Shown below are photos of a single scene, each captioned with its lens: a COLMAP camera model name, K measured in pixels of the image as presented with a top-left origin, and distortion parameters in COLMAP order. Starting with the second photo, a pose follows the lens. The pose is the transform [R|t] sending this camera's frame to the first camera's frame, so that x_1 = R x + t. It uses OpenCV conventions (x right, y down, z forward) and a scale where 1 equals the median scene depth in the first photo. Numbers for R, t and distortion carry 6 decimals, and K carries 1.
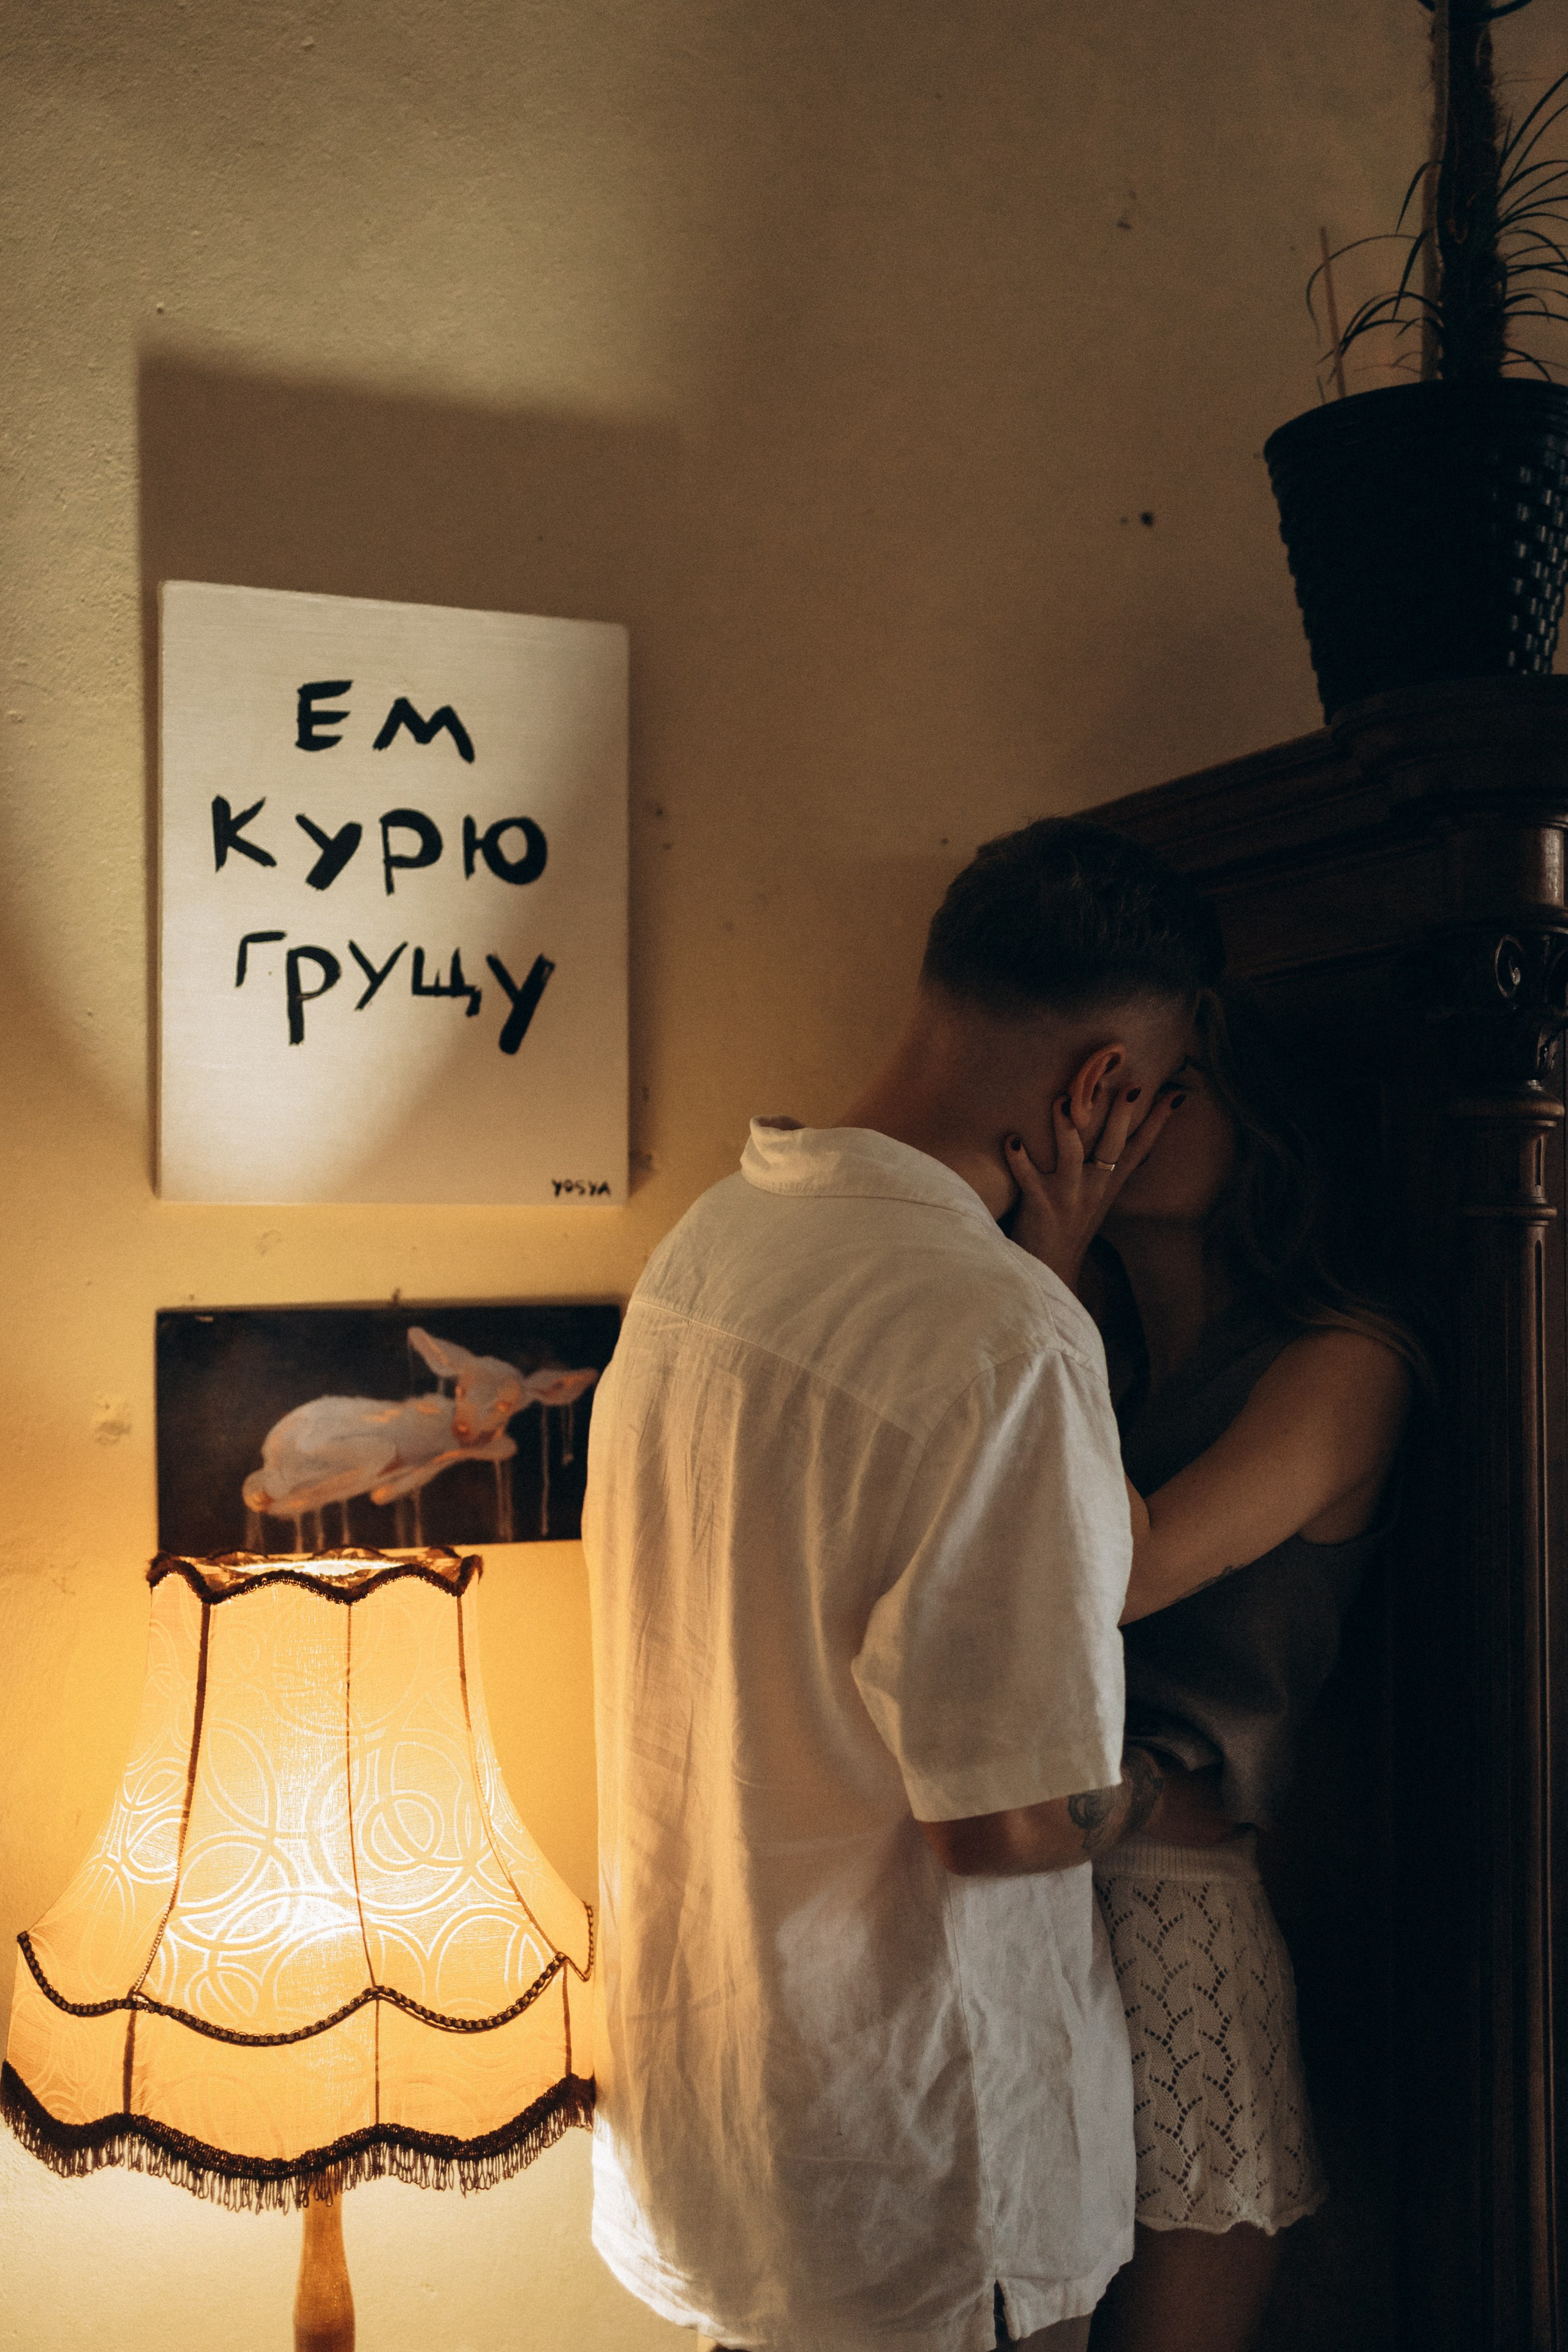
lens RADIAL K [[2423.6, 0, 781.4], [0, 2423.6, 1199.9], [0, 0, 1]] dist [0.011988, 0.000000]
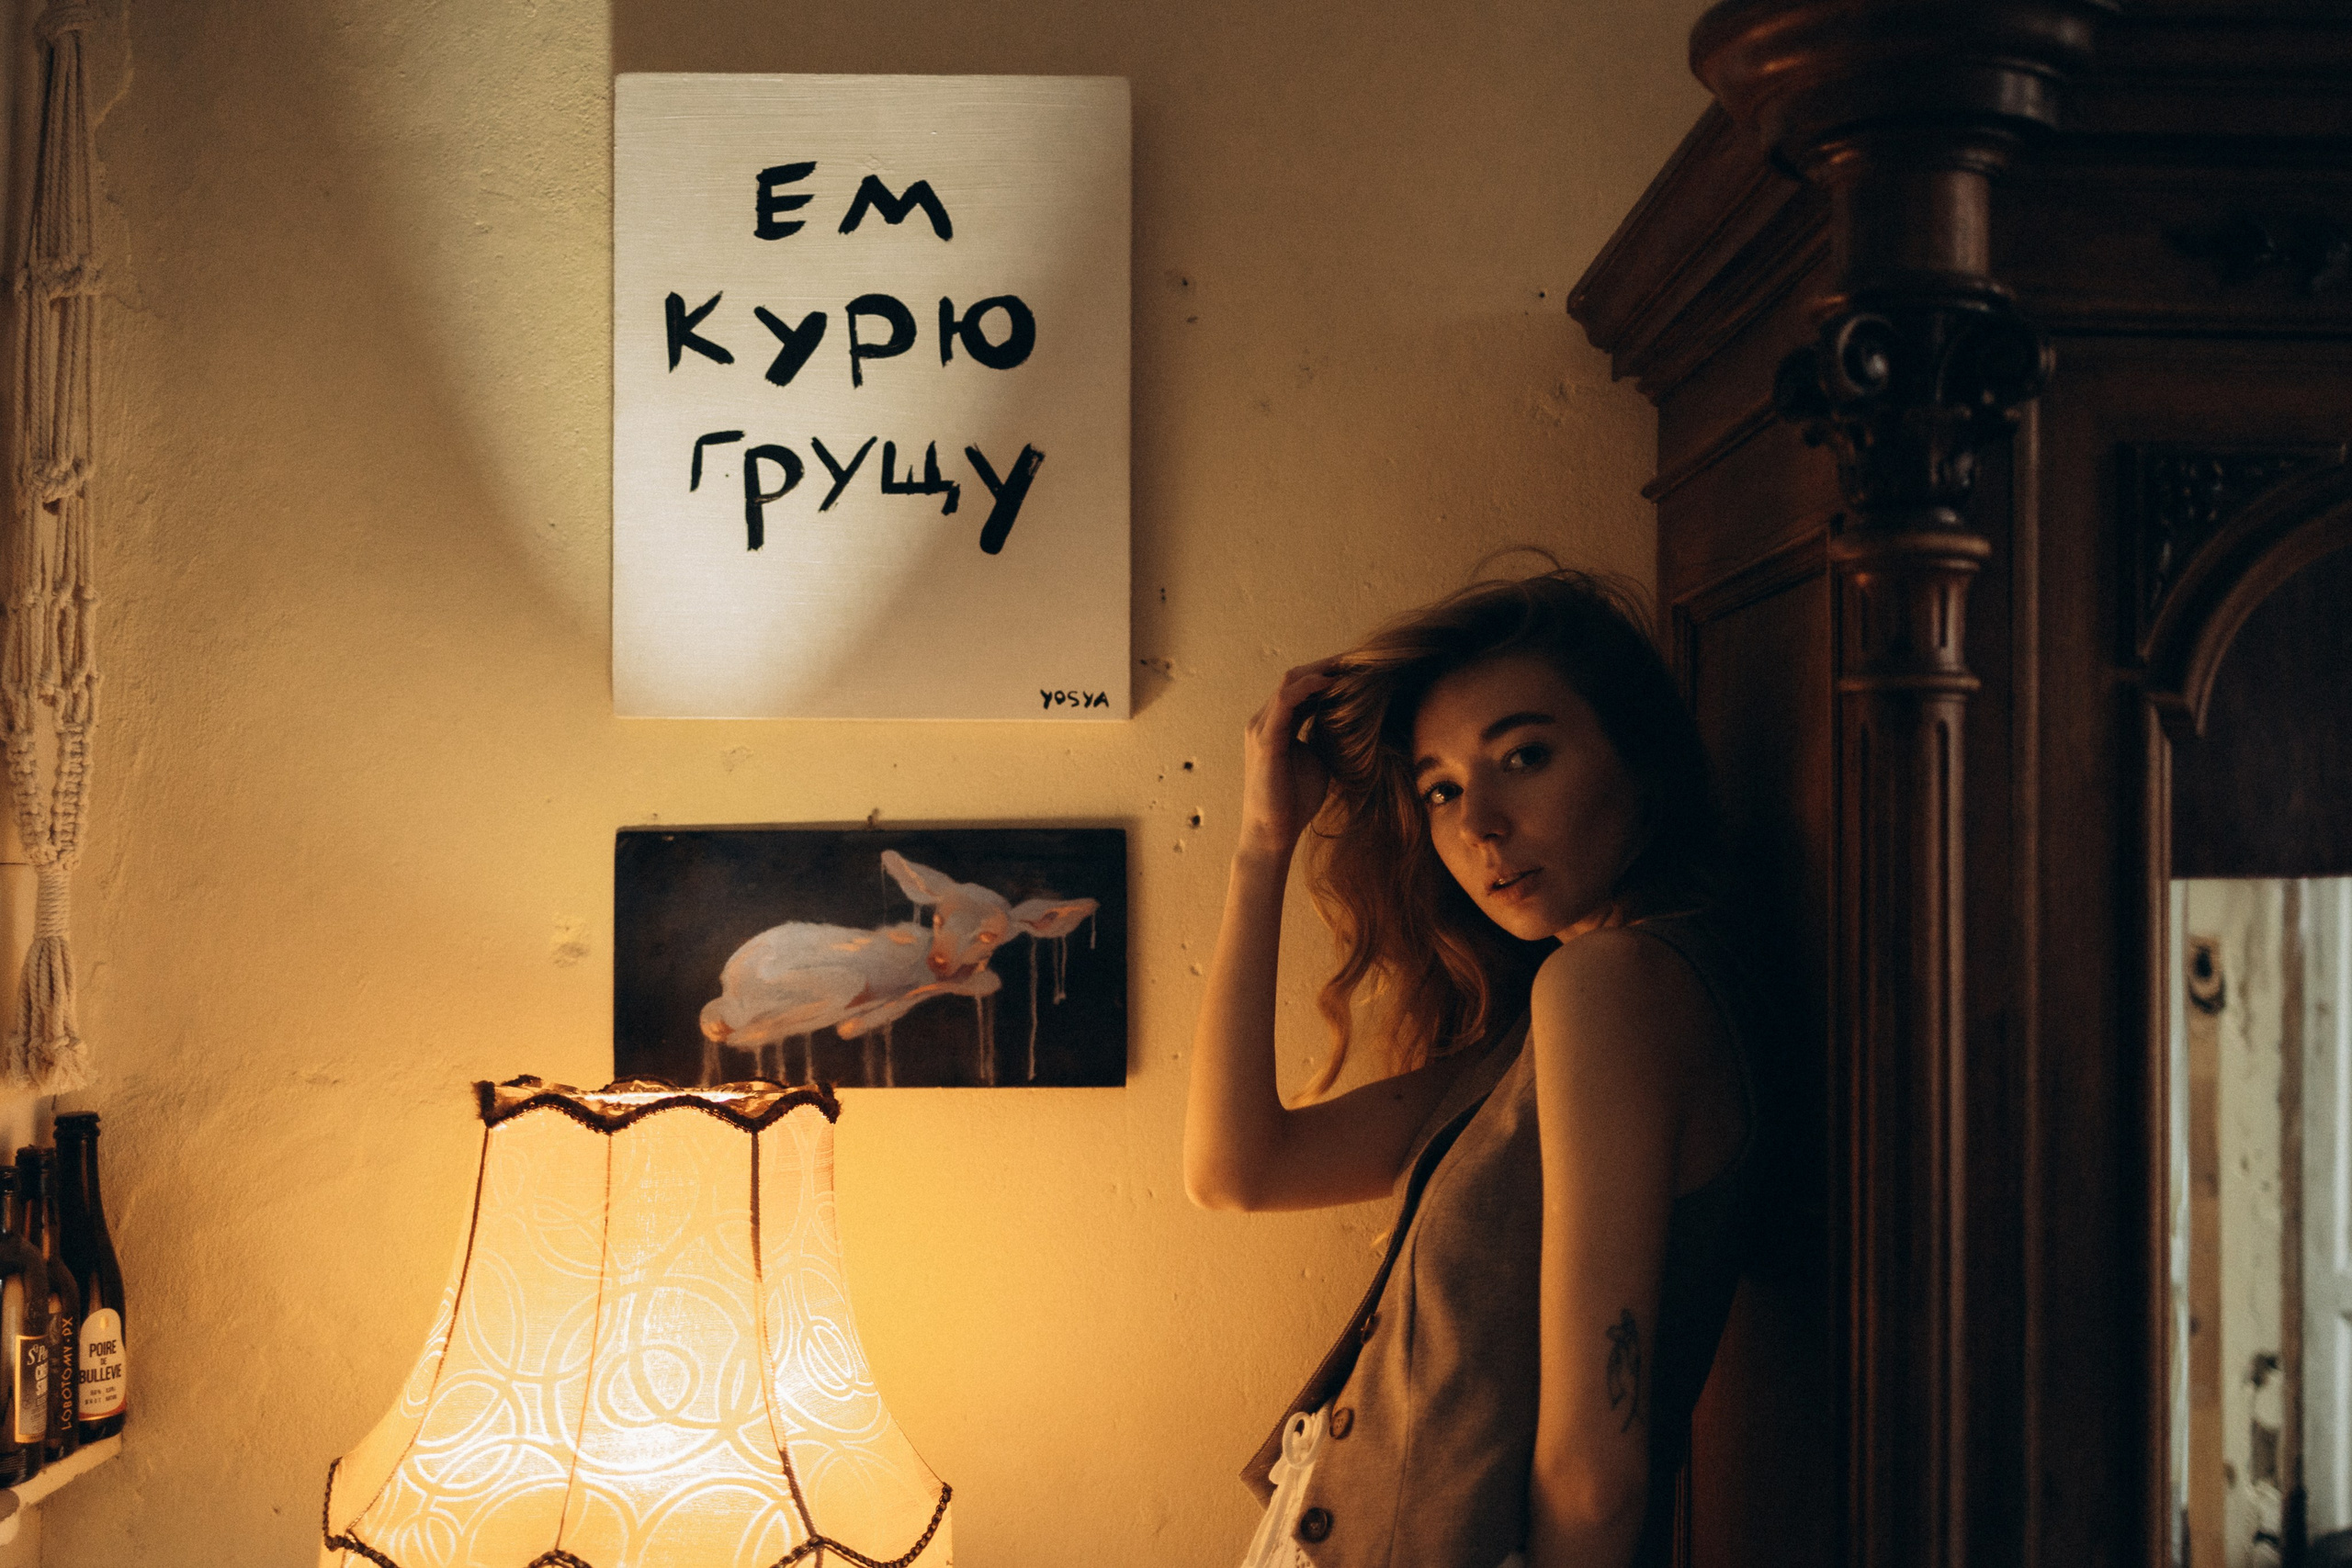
lens RADIAL K [[2423.3, 0, 1178.2], [0, 2423.3, 761.0], [0, 0, 1]] dist [0.011988, 0.000000]
pose [[0.934207, -0.009119, -0.356614, 0.291382], [0.006286, 0.999939, -0.009103, 0.028175], [0.356675, 0.006262, 0.934207, 0.174864]]
